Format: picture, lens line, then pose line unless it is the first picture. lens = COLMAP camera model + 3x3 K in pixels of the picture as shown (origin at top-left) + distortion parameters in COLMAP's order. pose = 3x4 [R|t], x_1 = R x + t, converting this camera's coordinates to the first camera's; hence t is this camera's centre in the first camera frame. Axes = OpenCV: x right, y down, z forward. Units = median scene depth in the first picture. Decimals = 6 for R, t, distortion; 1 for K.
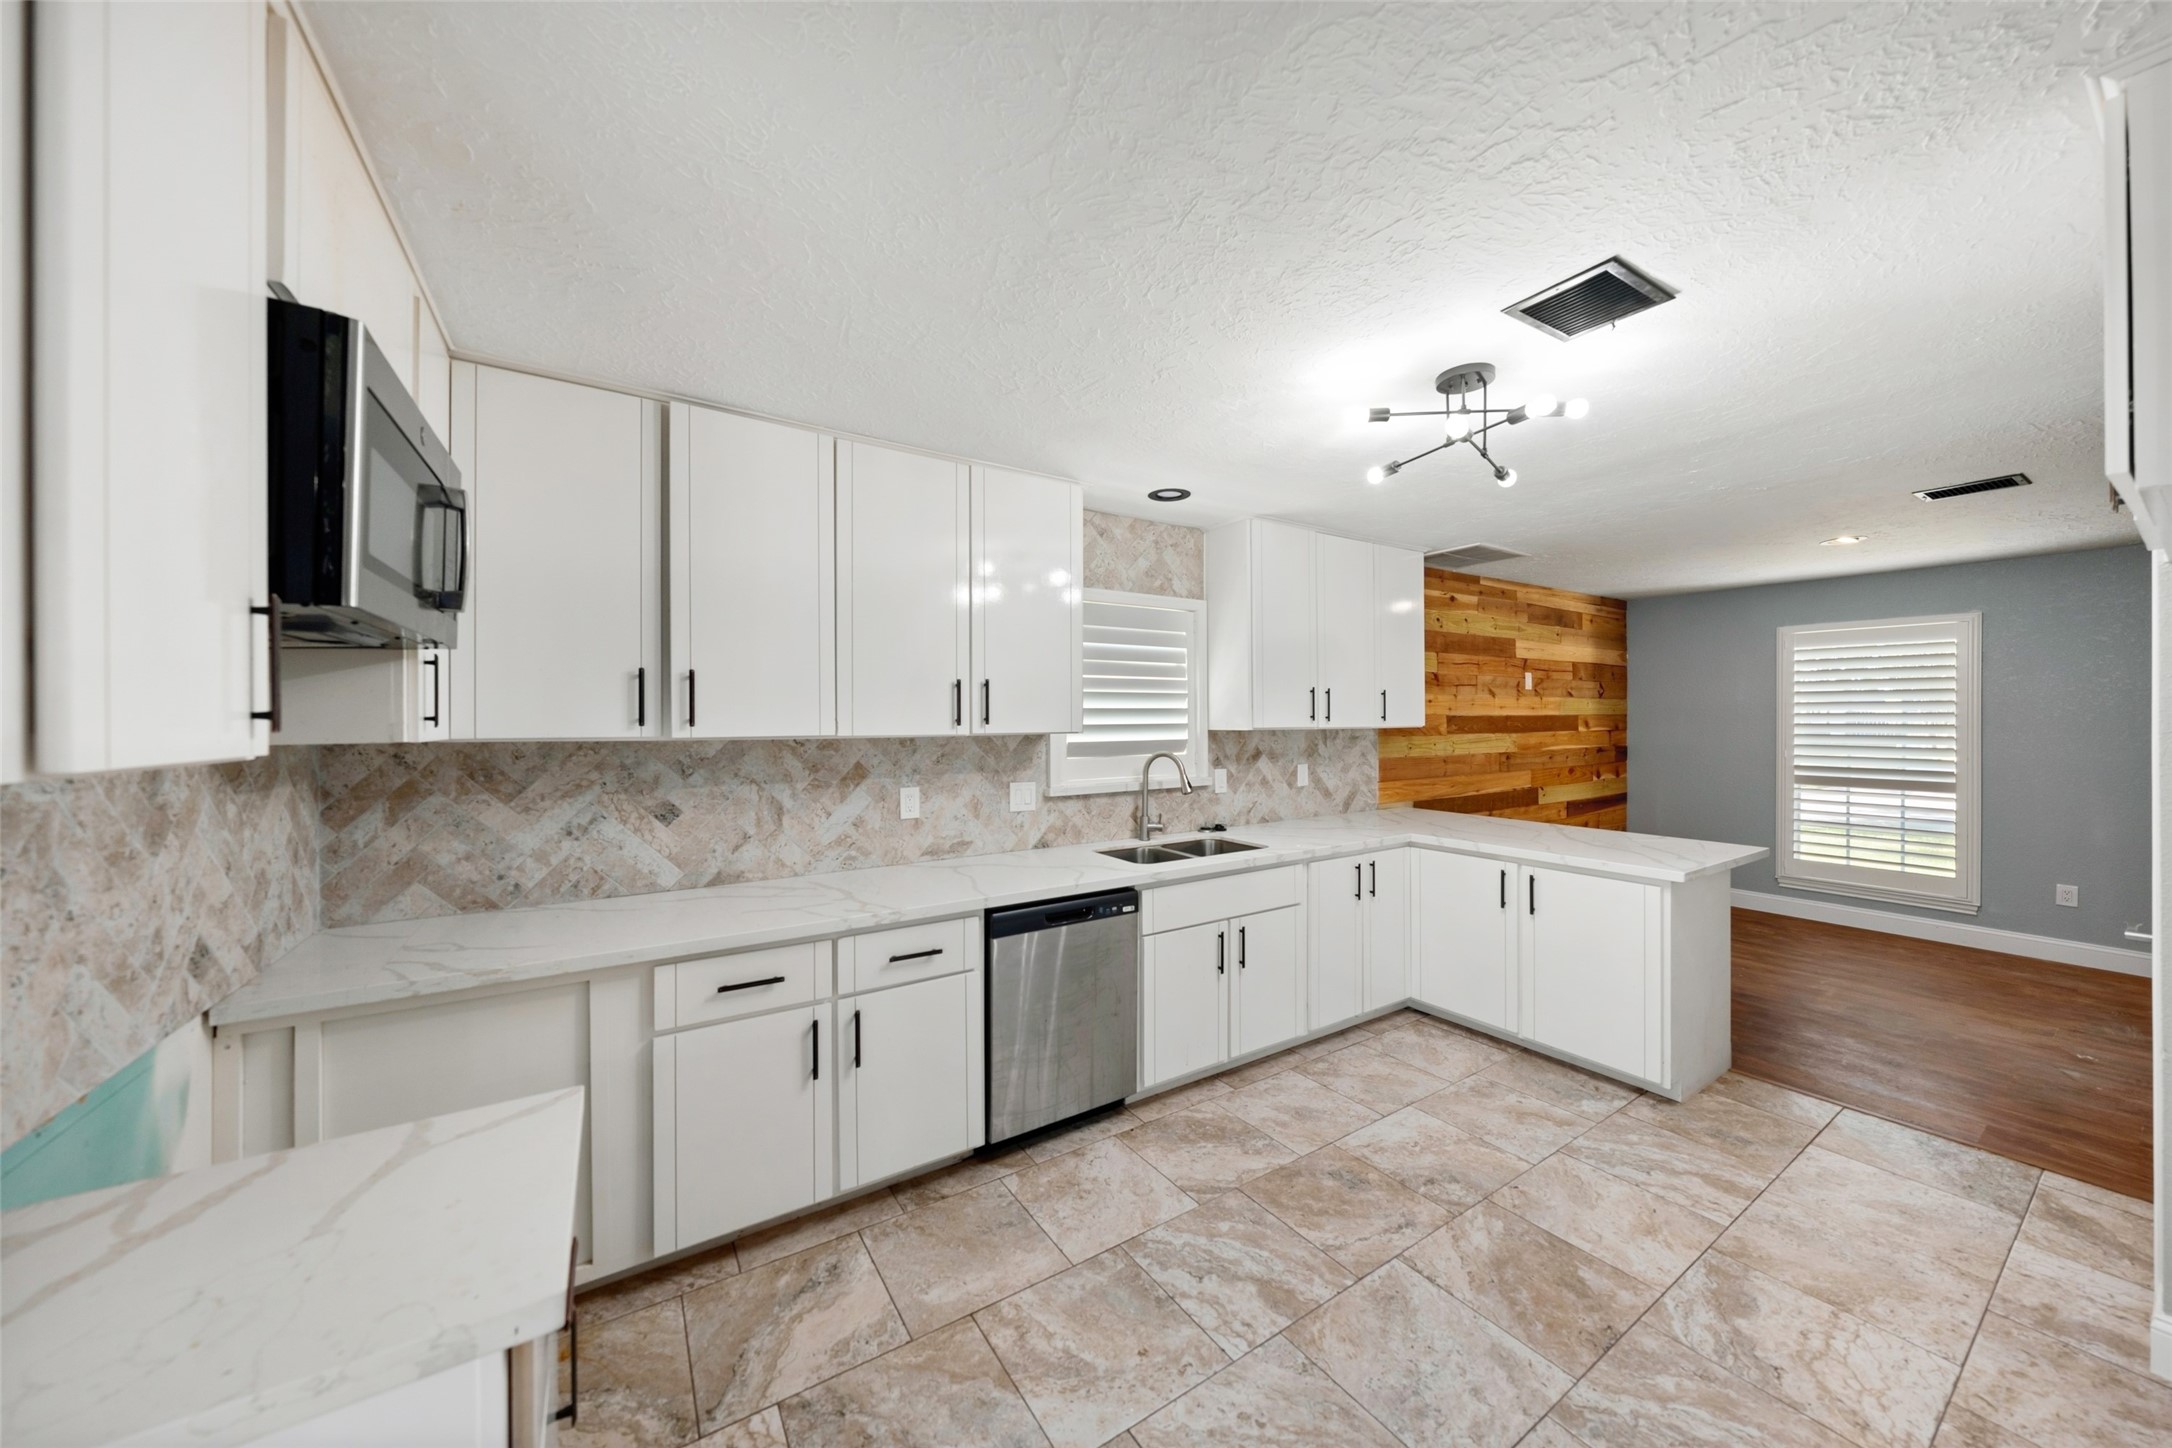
lens RADIAL K [[737.5, 0, 1080.8], [0, 737.5, 720.1], [0, 0, 1]] dist [-0.000596, 0.000952]
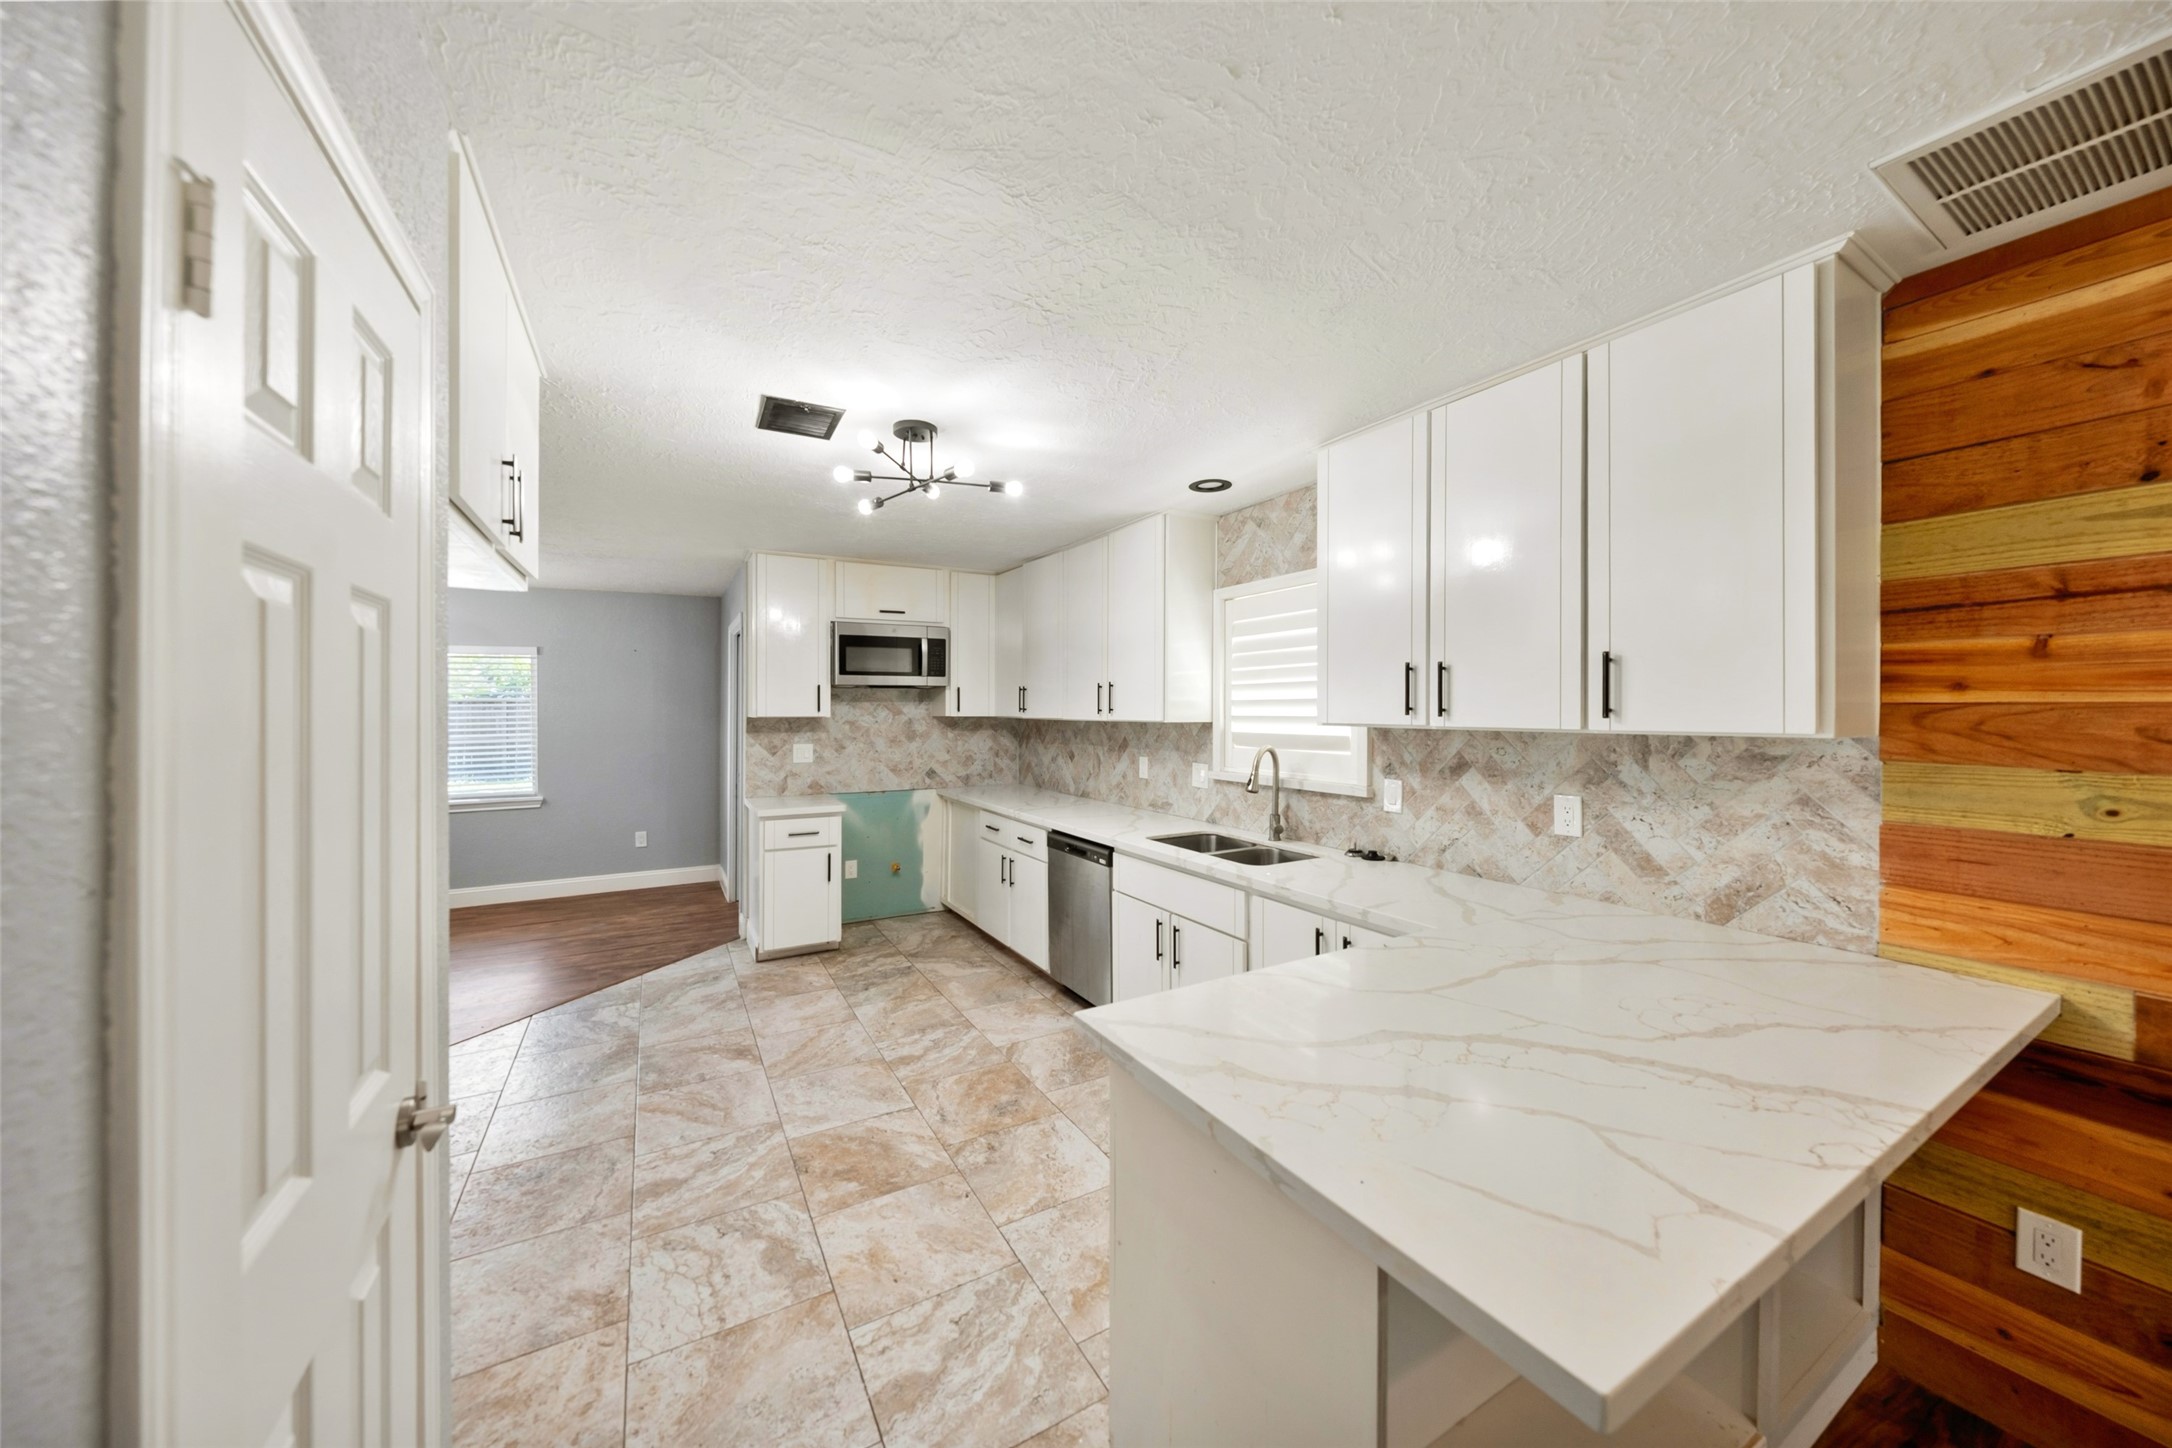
lens RADIAL K [[741.4, 0, 1078.5], [0, 741.4, 714.1], [0, 0, 1]] dist [0.000136, -0.004140]
pose [[-0.047427, 0.009566, -0.998829, 1.451188], [-0.003859, 0.999945, 0.009759, -0.007267], [0.998867, 0.004318, -0.047387, 1.116333]]
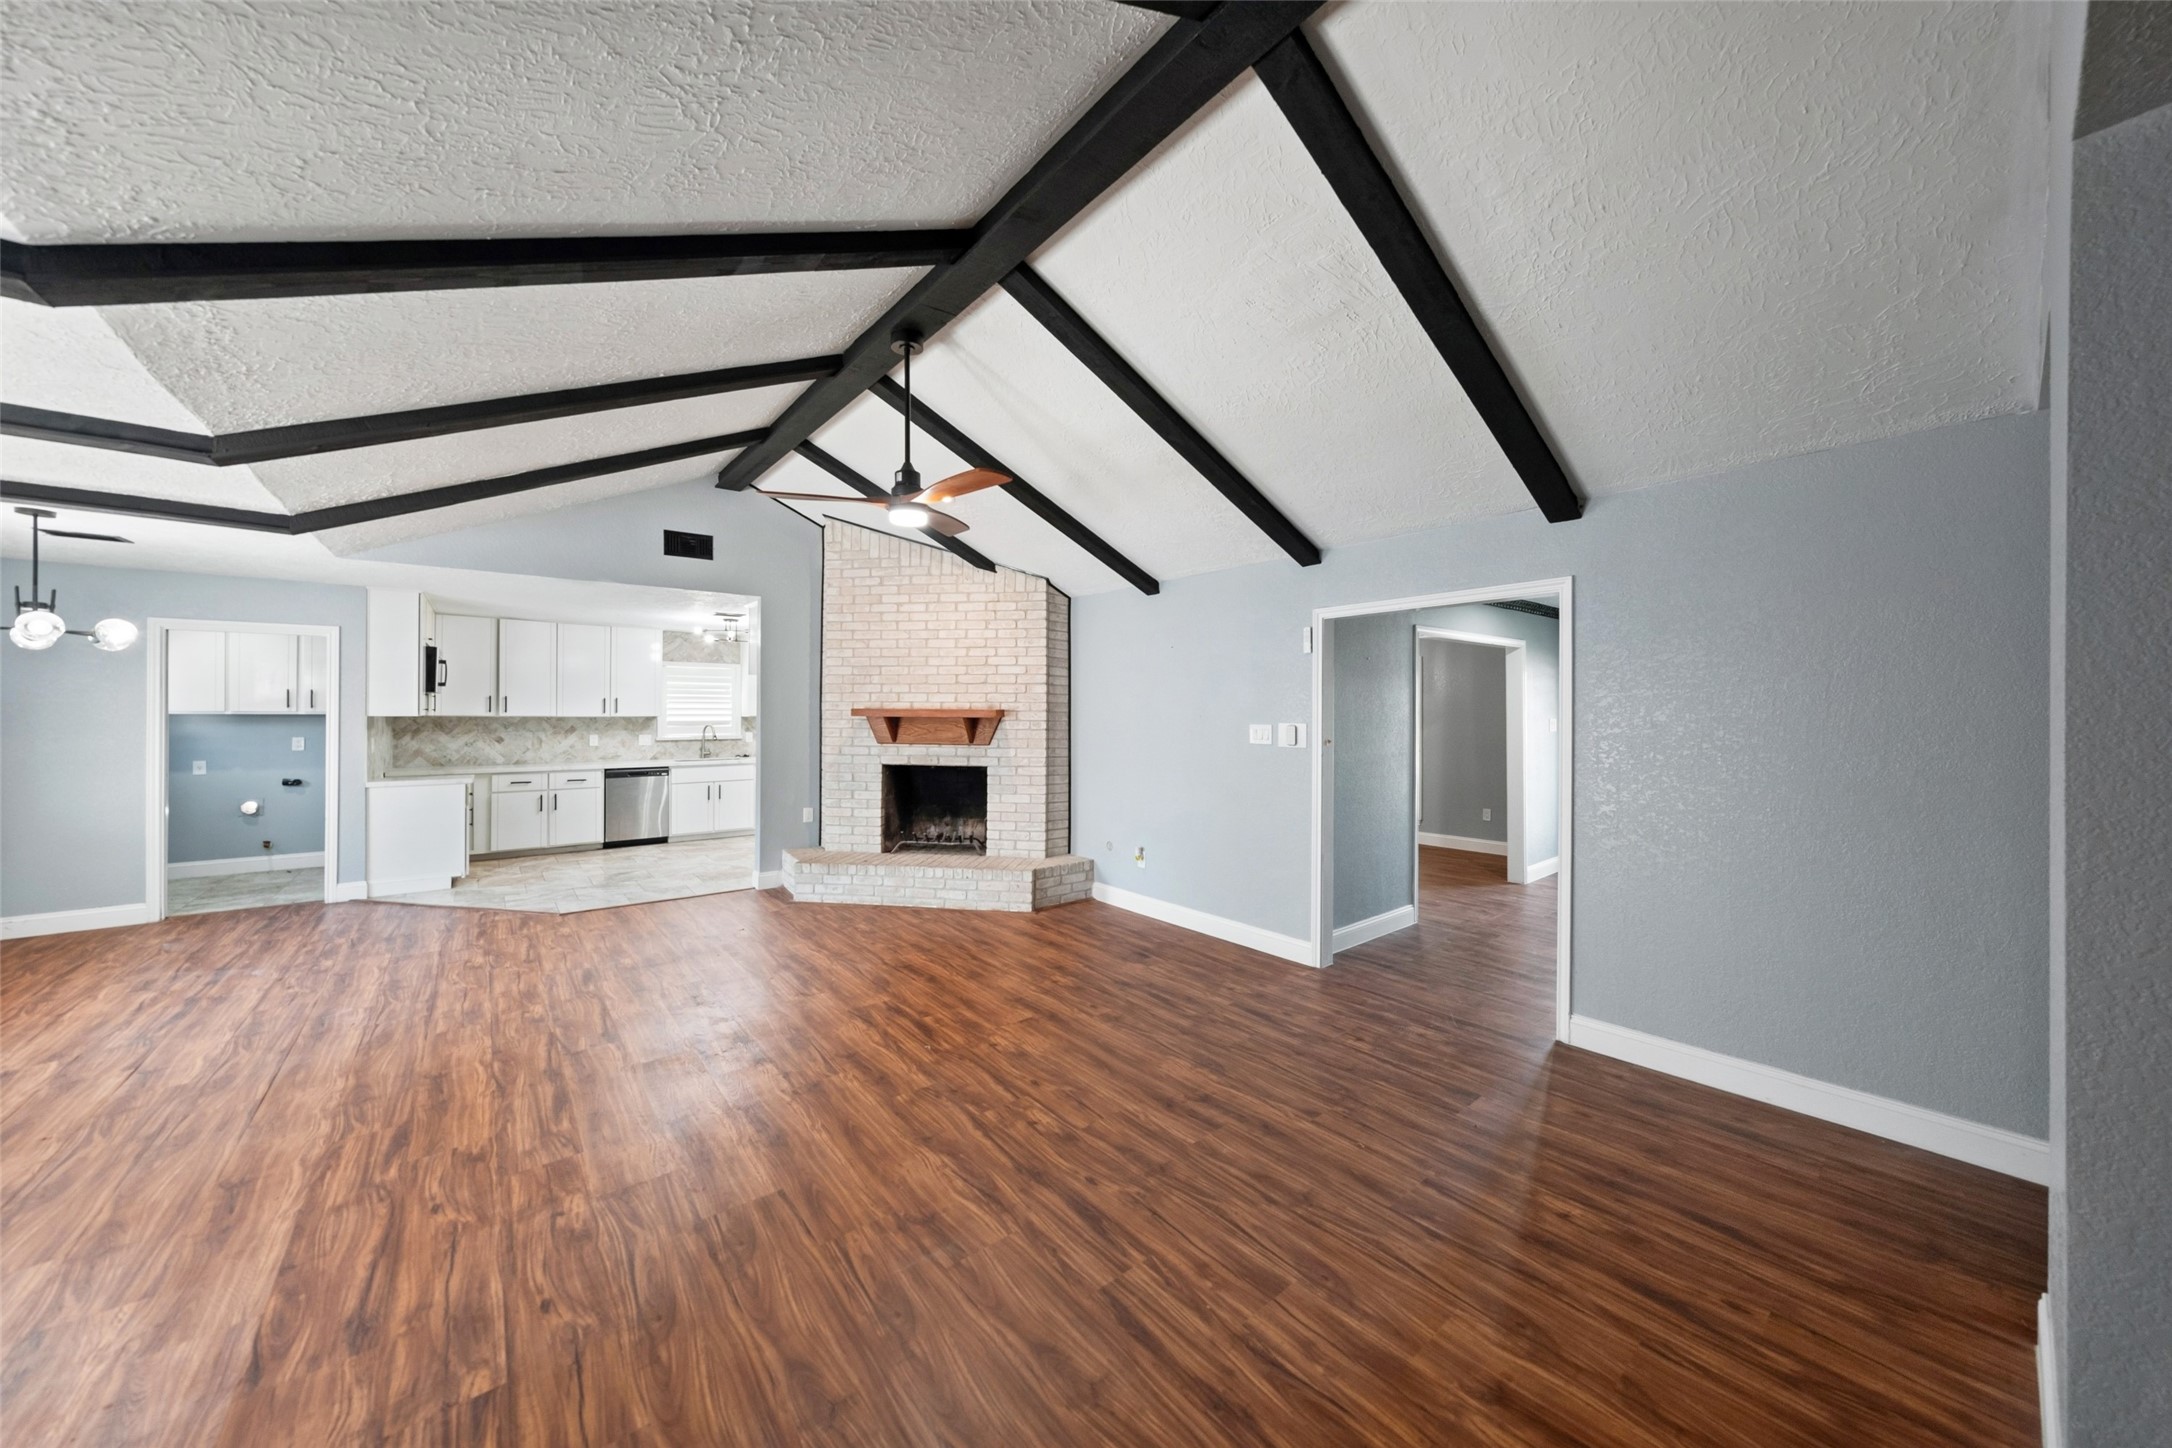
lens RADIAL K [[748.1, 0, 1083.1], [0, 748.1, 712.0], [0, 0, 1]] dist [-0.001622, 0.000078]
pose [[0.993922, 0.008481, 0.109760, 1.577270], [-0.008147, 0.999961, -0.003487, -0.002528], [-0.109785, 0.002572, 0.993952, -2.466453]]
